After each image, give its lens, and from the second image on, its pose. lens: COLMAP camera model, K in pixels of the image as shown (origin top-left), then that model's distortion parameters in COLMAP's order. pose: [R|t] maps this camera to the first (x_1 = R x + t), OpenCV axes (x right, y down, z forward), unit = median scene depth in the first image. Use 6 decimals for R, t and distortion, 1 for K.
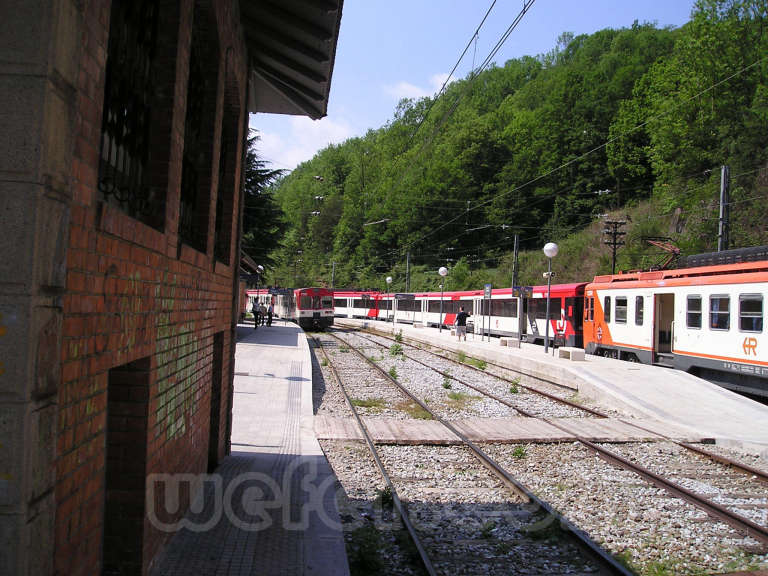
lens RADIAL K [[818.2, 0, 384.0], [0, 818.2, 288.0], [0, 0, 1]] dist [-0.115424, 0.038751]
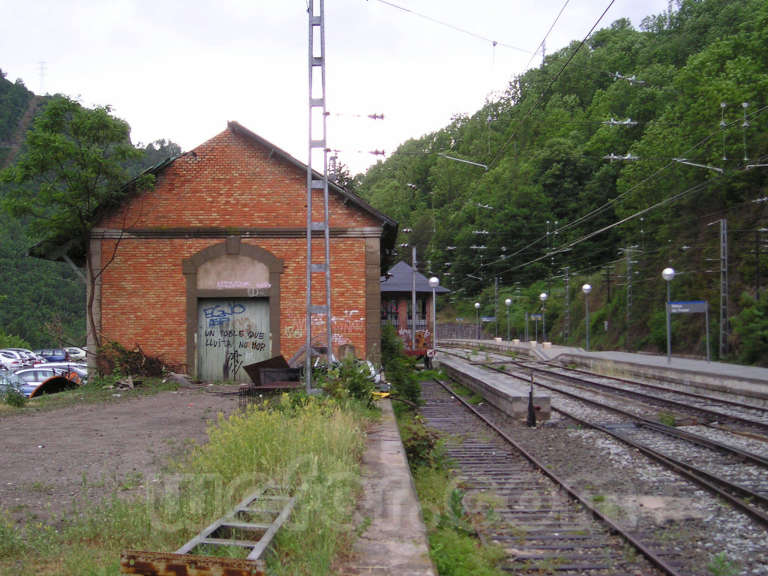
lens RADIAL K [[1247.5, 0, 384.0], [0, 1247.5, 288.0], [0, 0, 1]] dist [0.000978, 0.046674]
pose [[0.995265, -0.053357, -0.081246, 0.014907], [0.052978, 0.998572, -0.006810, -0.021898], [0.081493, 0.002473, 0.996671, -0.703053]]
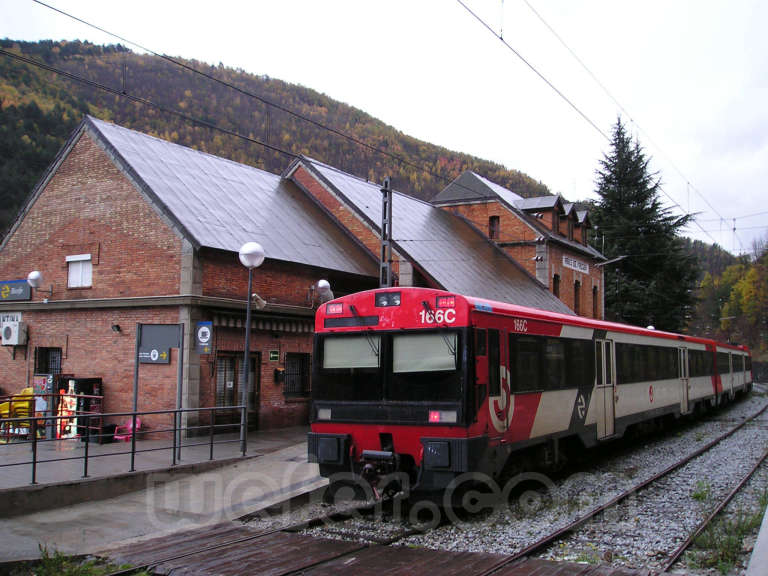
lens RADIAL K [[818.2, 0, 384.0], [0, 818.2, 288.0], [0, 0, 1]] dist [-0.115424, 0.038751]
pose [[0.811506, -0.085469, -0.578059, 0.077315], [0.037460, 0.994820, -0.094501, 0.002448], [0.583142, 0.055034, 0.810504, 0.074579]]
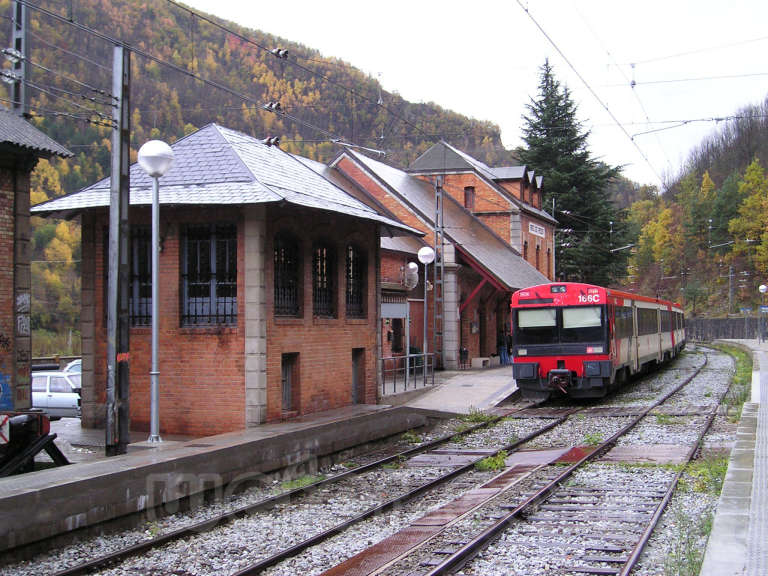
lens RADIAL K [[1174.4, 0, 384.0], [0, 1174.4, 288.0], [0, 0, 1]] dist [-0.058422, 0.062506]
pose [[0.914793, -0.064348, -0.398764, 0.093457], [0.058755, 0.997927, -0.026245, -0.002255], [0.399626, 0.000579, 0.916678, -0.156680]]
